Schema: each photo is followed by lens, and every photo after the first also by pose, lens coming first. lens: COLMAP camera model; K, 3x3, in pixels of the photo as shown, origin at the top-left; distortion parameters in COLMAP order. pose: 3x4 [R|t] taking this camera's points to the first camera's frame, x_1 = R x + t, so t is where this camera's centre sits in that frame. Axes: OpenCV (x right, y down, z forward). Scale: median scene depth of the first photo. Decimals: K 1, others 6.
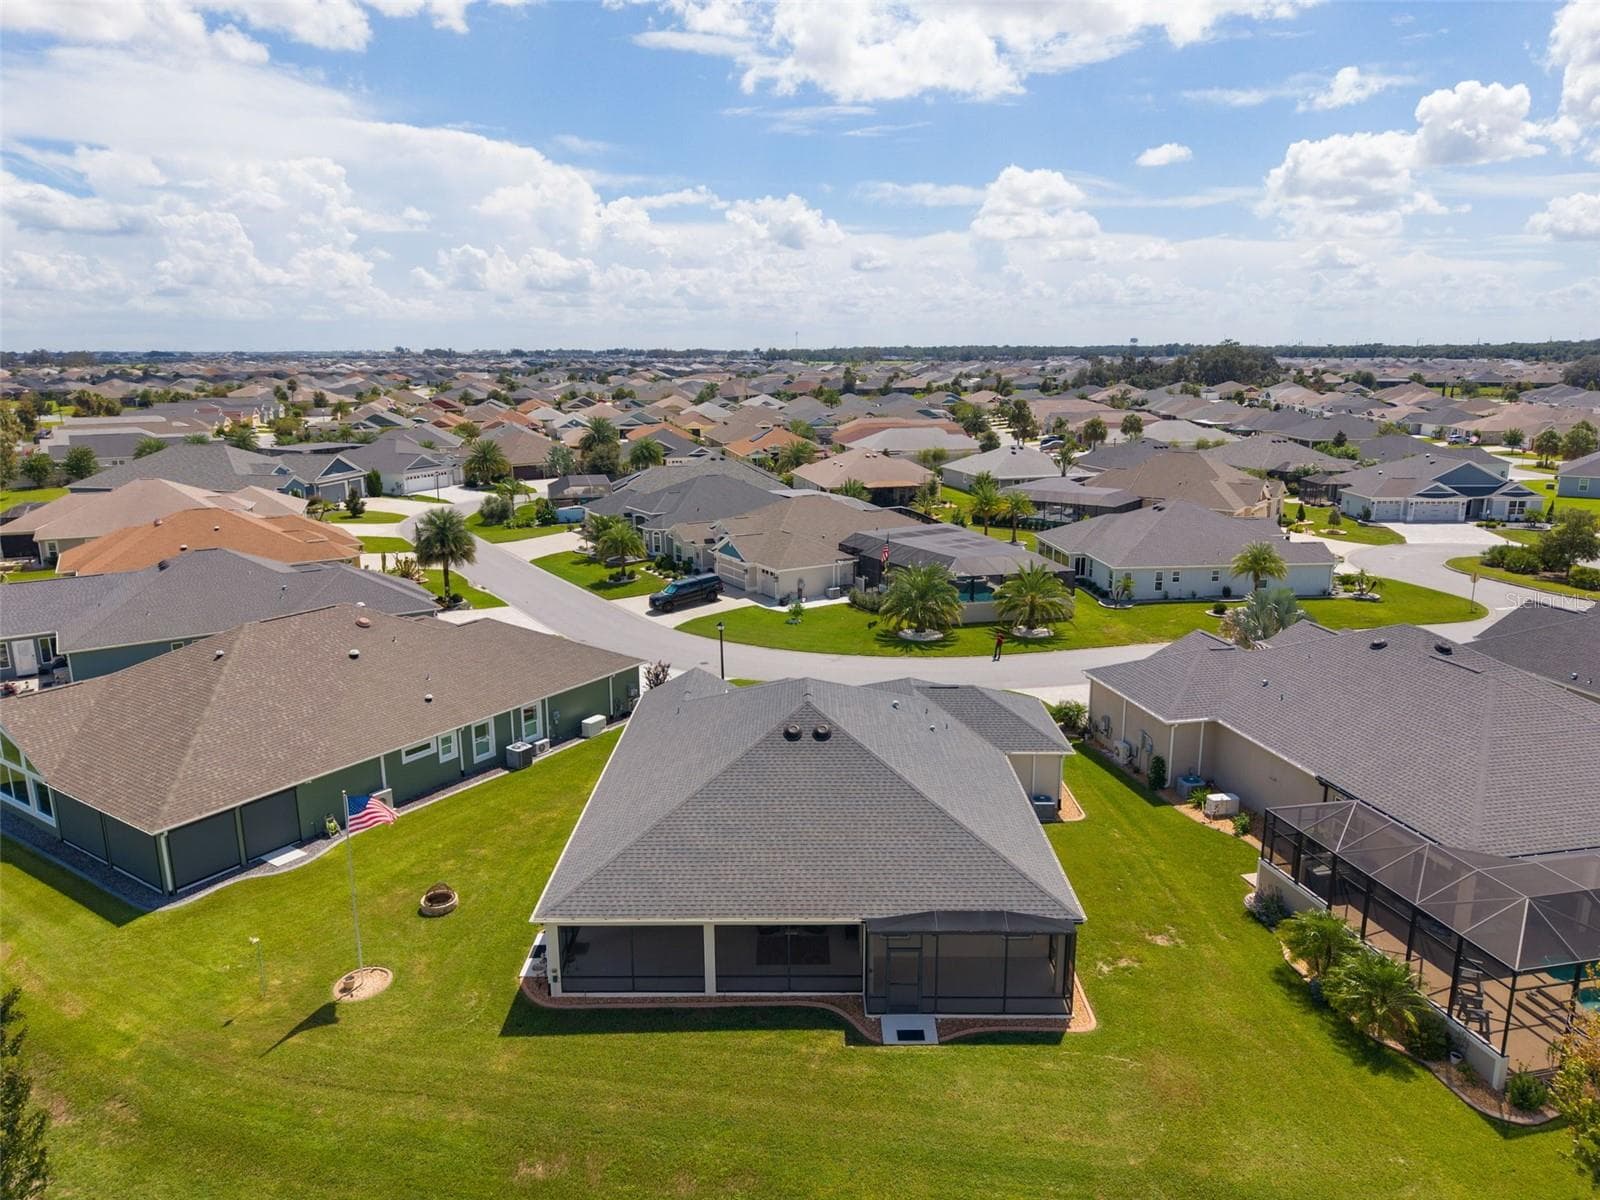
lens RADIAL K [[1085.4, 0, 801.5], [0, 1085.4, 603.8], [0, 0, 1]] dist [0.021309, -0.021233]
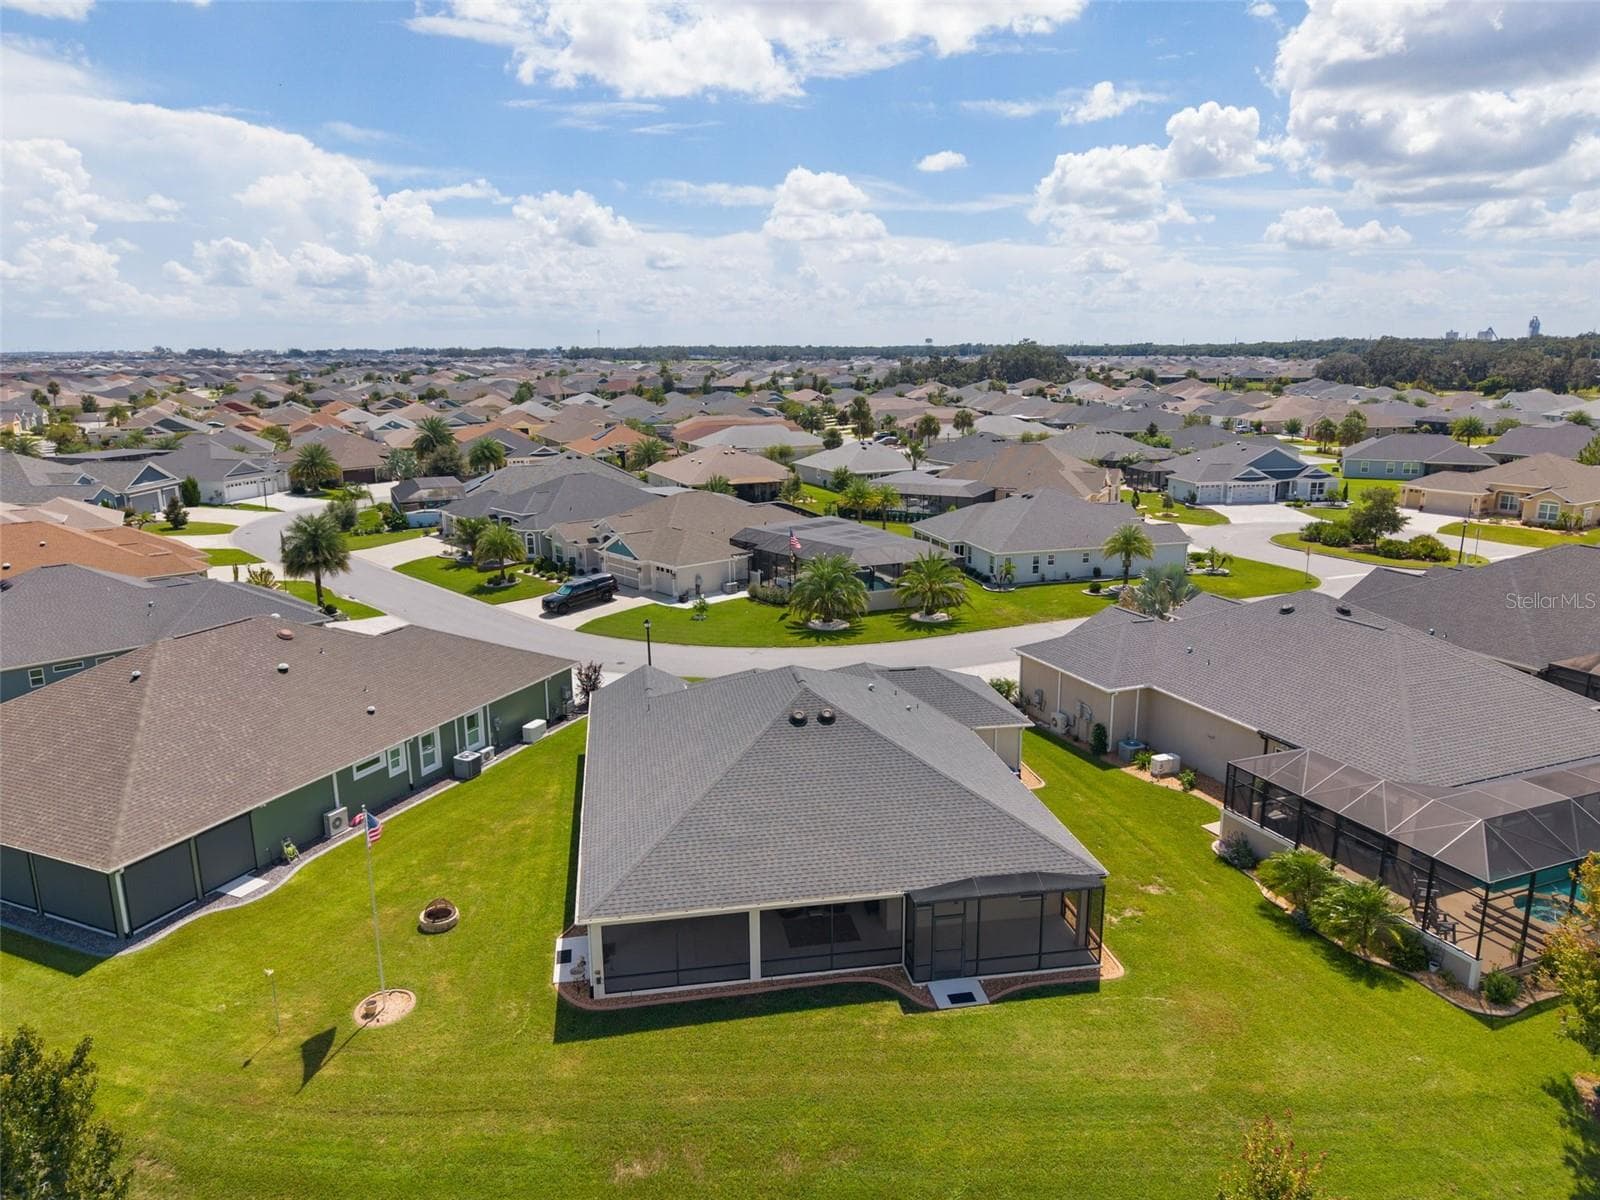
lens RADIAL K [[1085.4, 0, 799.4], [0, 1085.4, 608.5], [0, 0, 1]] dist [0.021309, -0.021233]
pose [[0.984066, -0.042841, 0.172565, -0.060274], [0.042077, 0.999082, 0.008086, 0.002772], [-0.172753, -0.000696, 0.984965, 0.000983]]
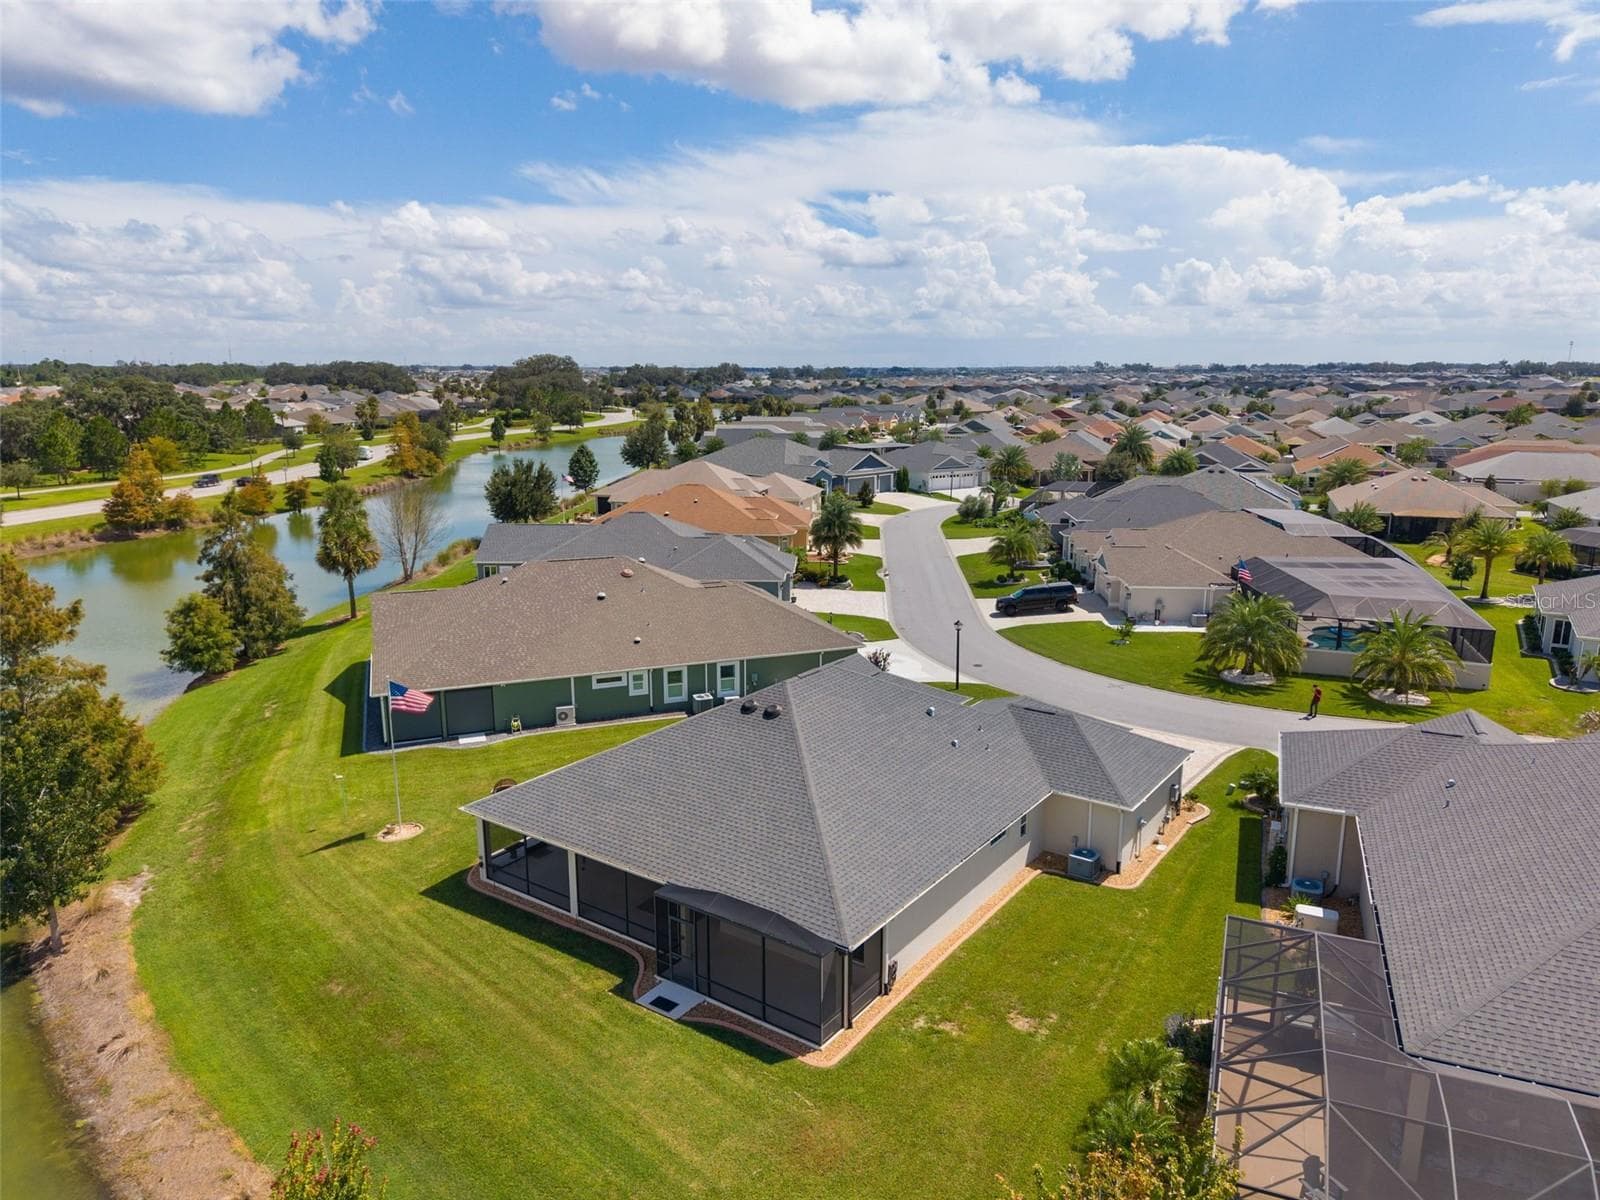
lens RADIAL K [[1085.4, 0, 802.4], [0, 1085.4, 603.4], [0, 0, 1]] dist [0.021309, -0.021233]
pose [[0.813963, 0.126459, -0.566986, 0.202500], [-0.134289, 0.990543, 0.028143, -0.003883], [0.565183, 0.053233, 0.823246, 0.063915]]
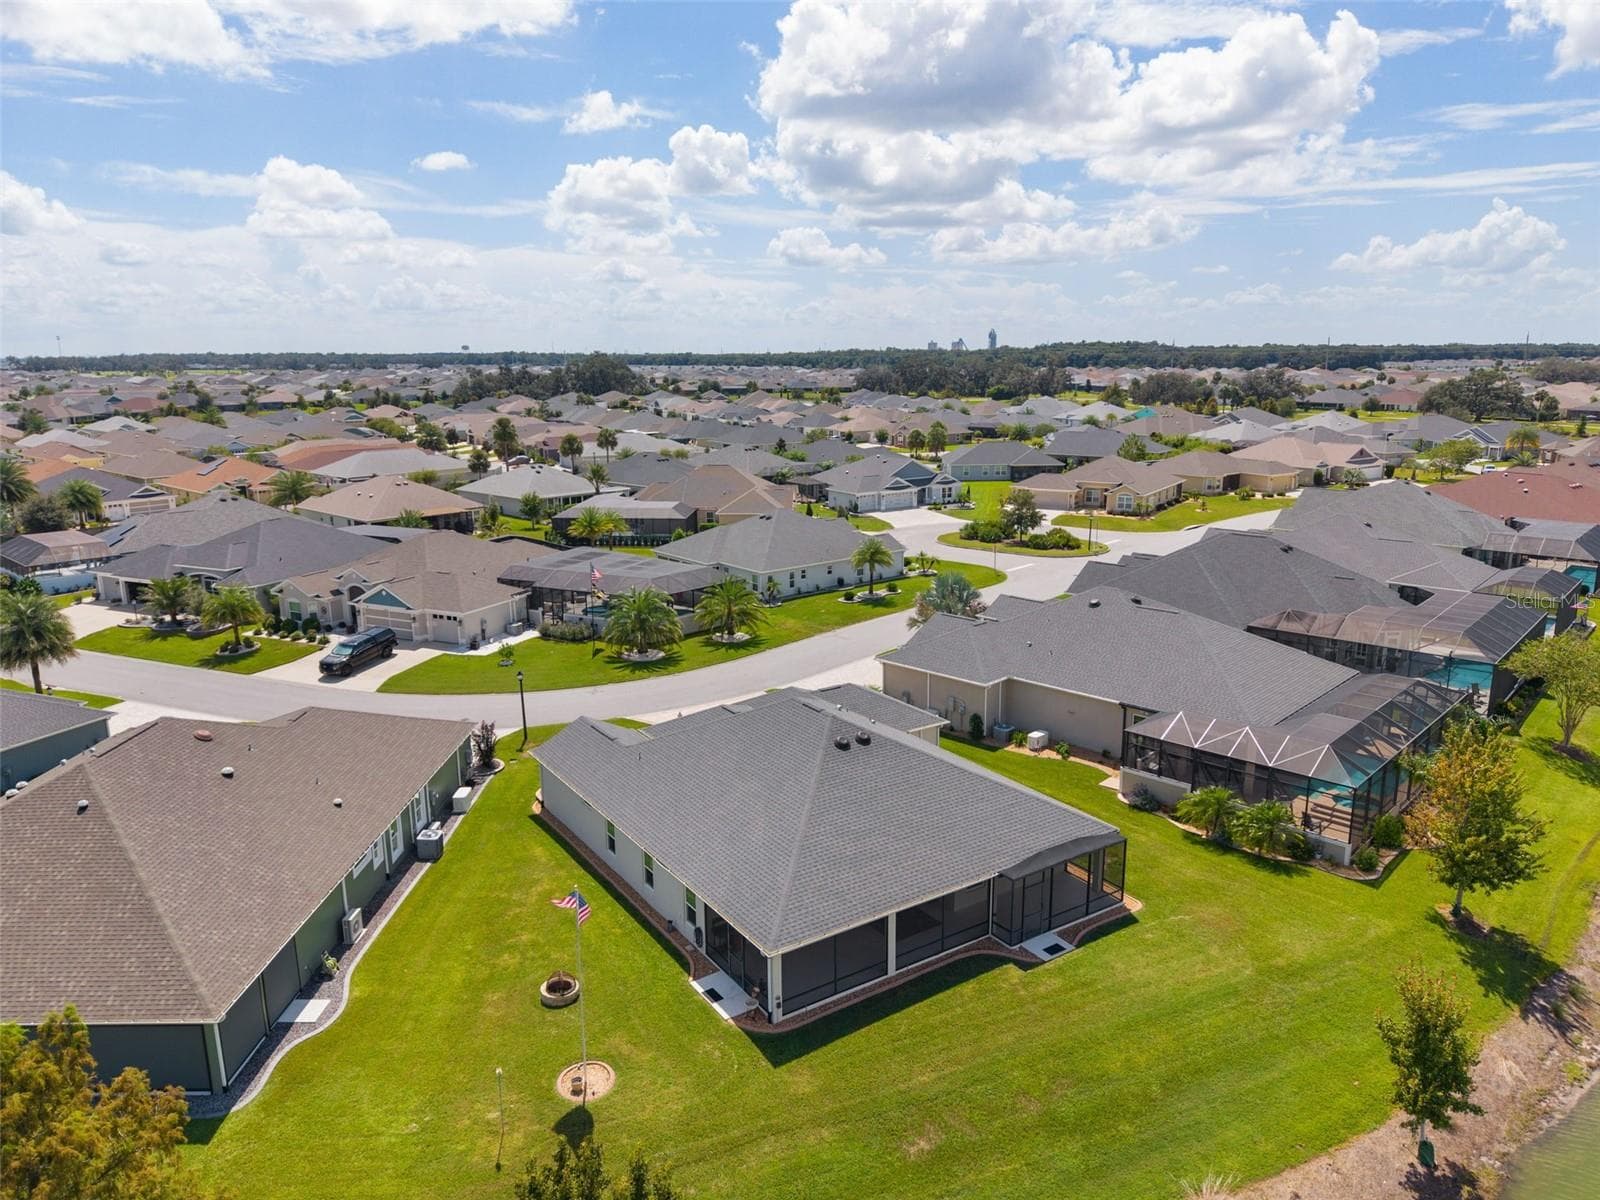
lens RADIAL K [[1085.4, 0, 799.7], [0, 1085.4, 622.5], [0, 0, 1]] dist [0.021309, -0.021233]
pose [[0.827769, -0.137223, 0.544030, -0.219380], [0.131408, 0.990077, 0.049788, -0.023402], [-0.545464, 0.030276, 0.837587, 0.024037]]
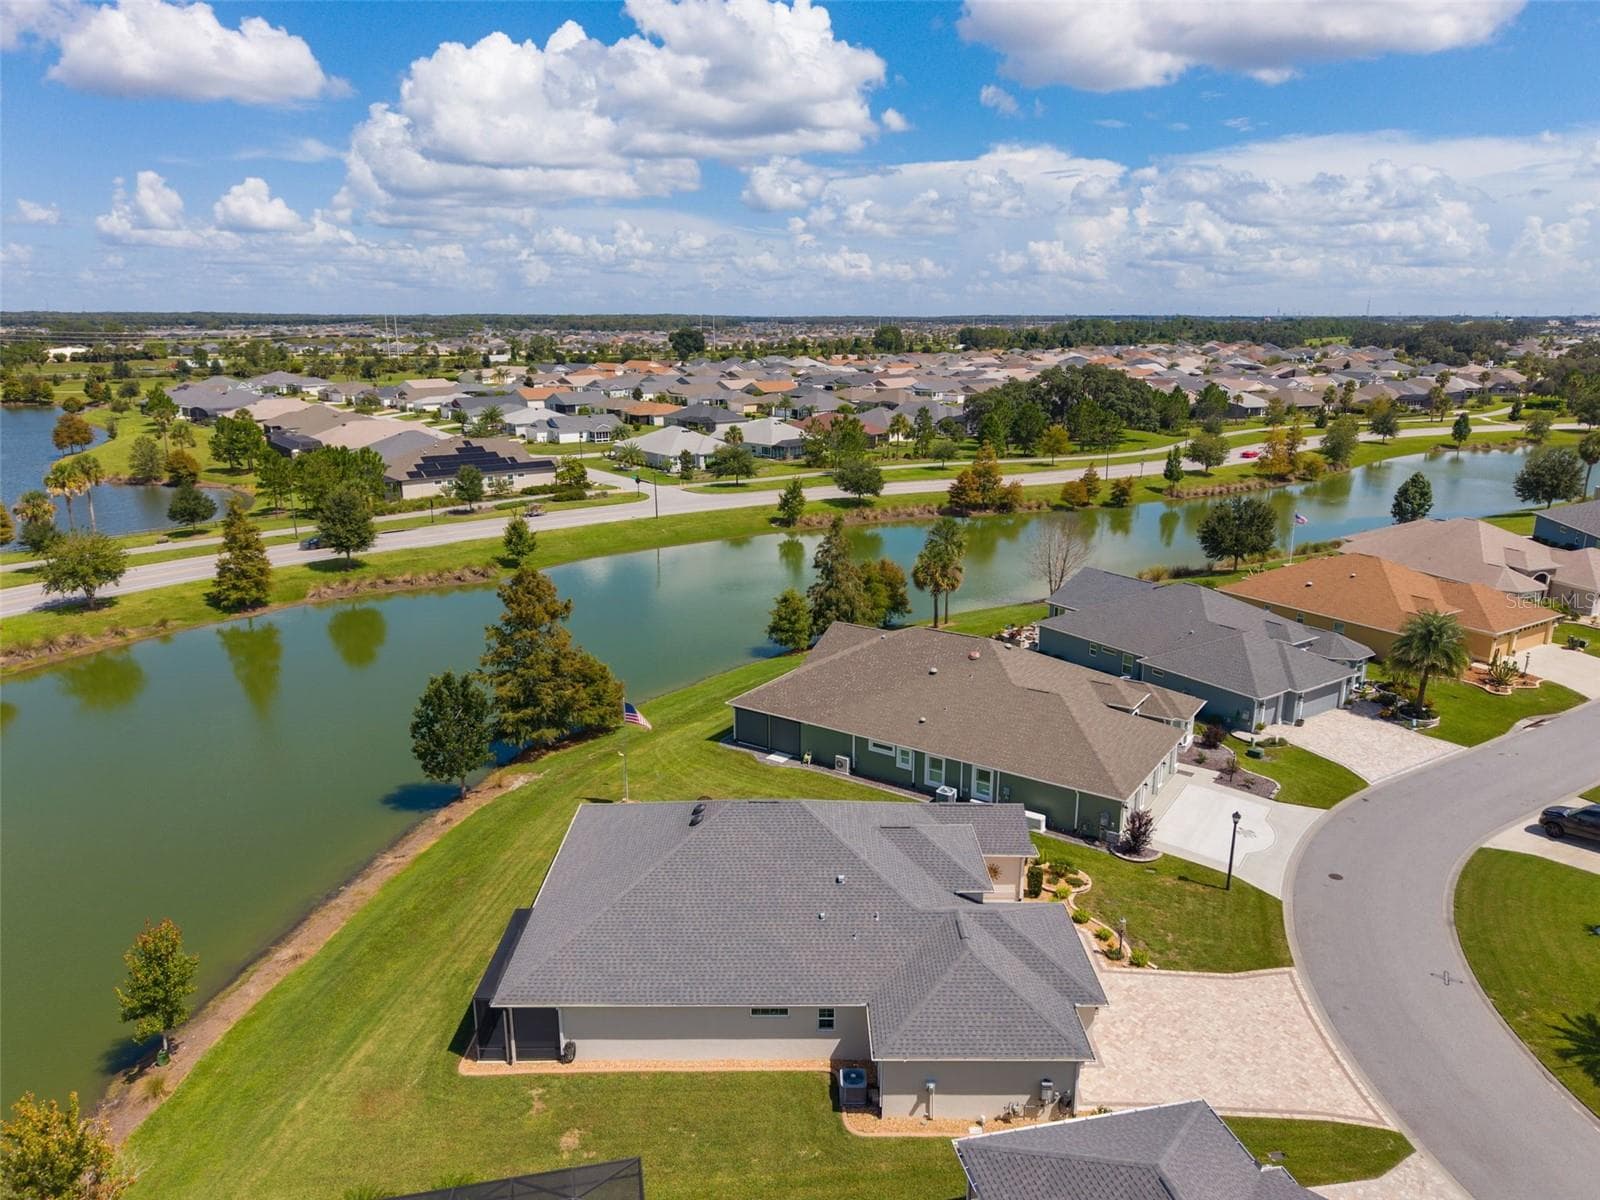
lens RADIAL K [[1085.4, 0, 805.8], [0, 1085.4, 596.4], [0, 0, 1]] dist [0.021309, -0.021233]
pose [[-0.000479, 0.255621, -0.966777, 0.378844], [-0.228898, 0.941081, 0.248941, -0.149288], [0.973450, 0.221413, 0.058060, 0.339649]]
